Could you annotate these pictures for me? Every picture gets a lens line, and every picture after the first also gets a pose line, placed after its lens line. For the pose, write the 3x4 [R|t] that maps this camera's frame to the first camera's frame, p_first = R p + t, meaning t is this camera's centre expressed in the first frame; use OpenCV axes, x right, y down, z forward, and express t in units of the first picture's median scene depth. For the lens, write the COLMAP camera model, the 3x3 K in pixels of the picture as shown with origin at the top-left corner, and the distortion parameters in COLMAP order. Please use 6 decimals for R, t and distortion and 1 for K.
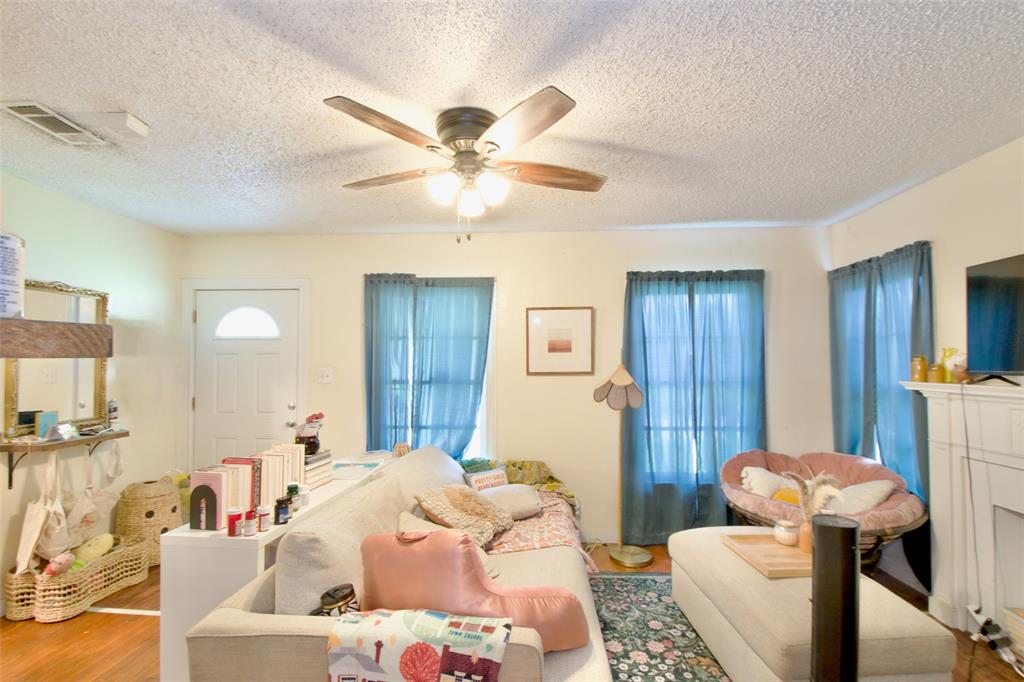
lens RADIAL K [[455.6, 0, 504.0], [0, 455.6, 351.7], [0, 0, 1]] dist [-0.003388, -0.009455]
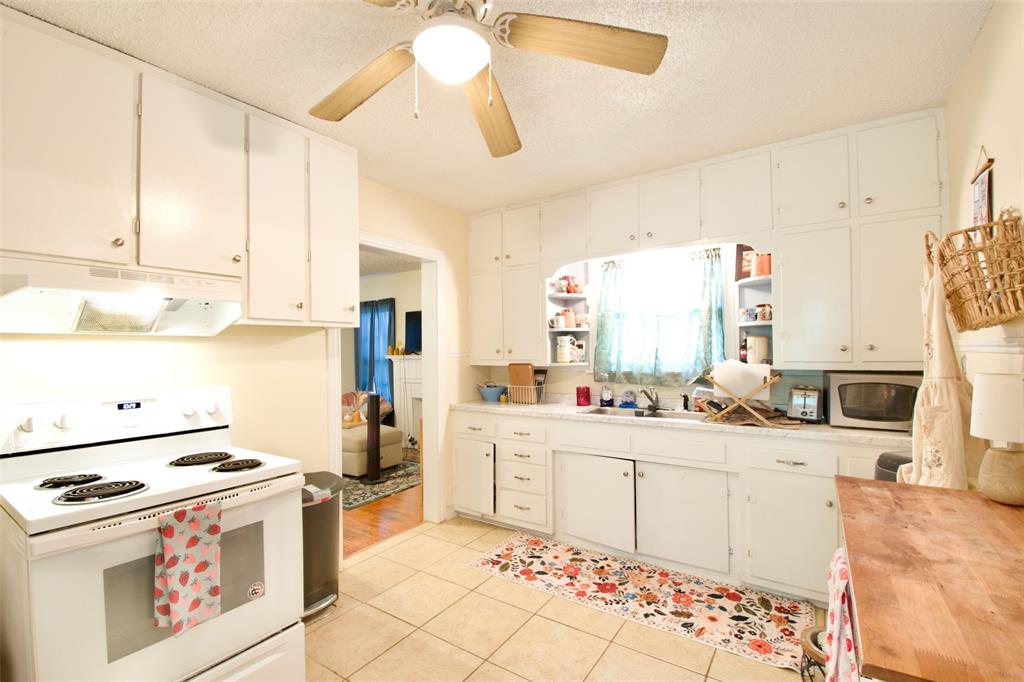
lens RADIAL K [[455.6, 0, 519.2], [0, 455.6, 345.6], [0, 0, 1]] dist [-0.003388, -0.009455]
pose [[0.500960, 0.007096, 0.865441, -0.839174], [-0.012549, 0.999921, -0.000934, 0.006933], [-0.865380, -0.010393, 0.501009, -0.814058]]
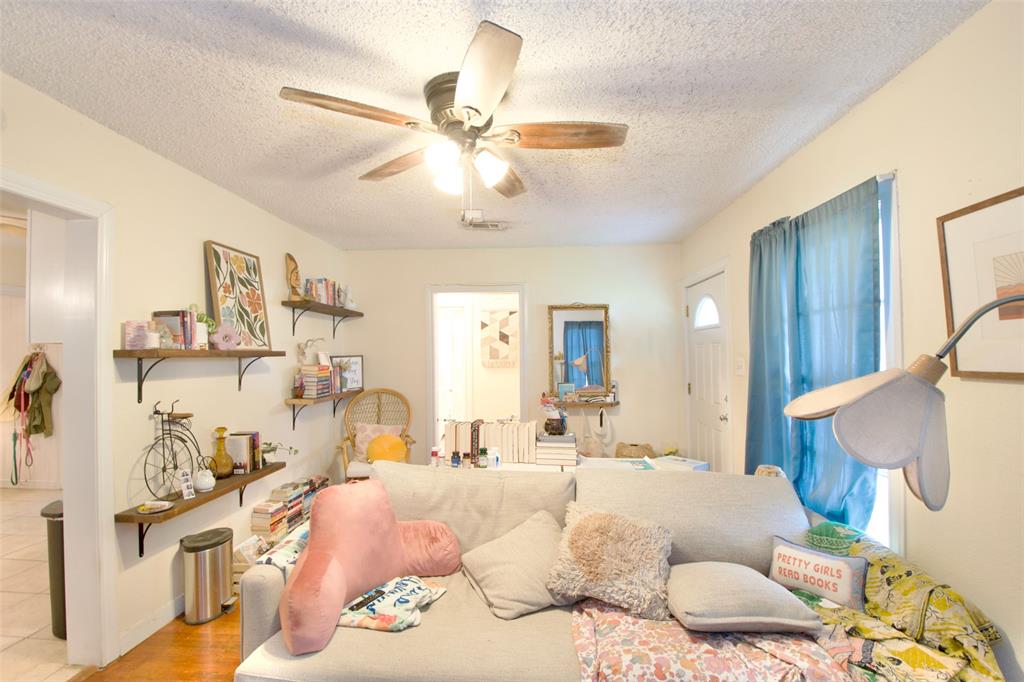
lens RADIAL K [[455.6, 0, 511.6], [0, 455.6, 348.7], [0, 0, 1]] dist [-0.003388, -0.009455]
pose [[-0.005931, -0.010028, -0.999932, 0.621546], [0.034298, 0.999359, -0.010225, 0.019495], [0.999394, -0.034356, -0.005583, 0.810144]]
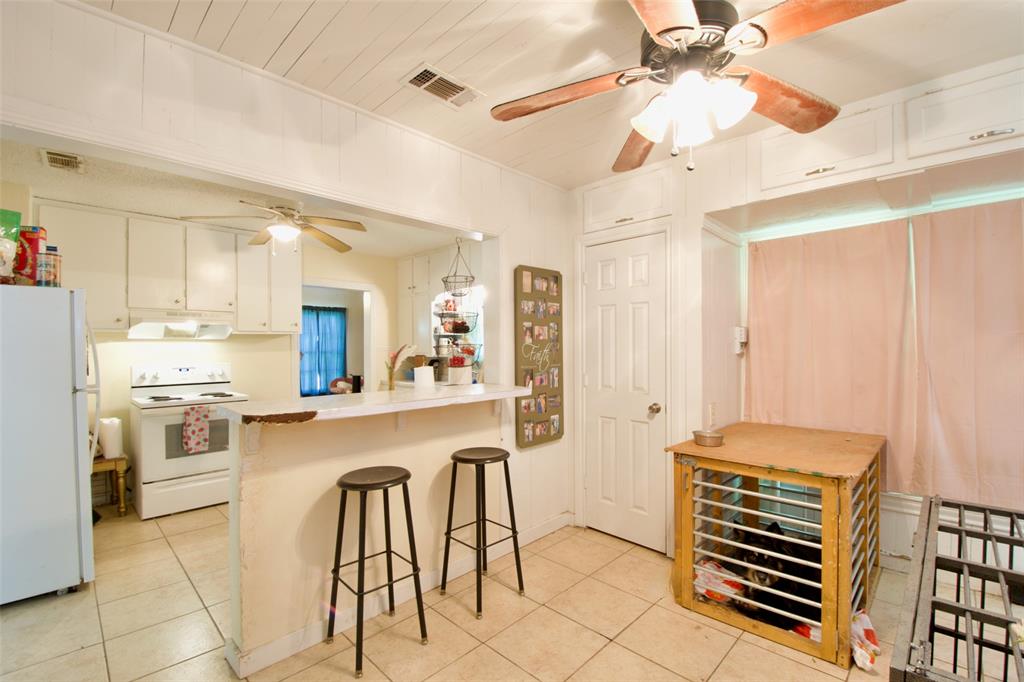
lens RADIAL K [[455.6, 0, 518.3], [0, 455.6, 346.0], [0, 0, 1]] dist [-0.003388, -0.009455]
pose [[0.649516, 0.001446, 0.760346, -0.987711], [-0.015601, 0.999813, 0.011425, -0.015413], [-0.760187, -0.019283, 0.649418, -1.858559]]
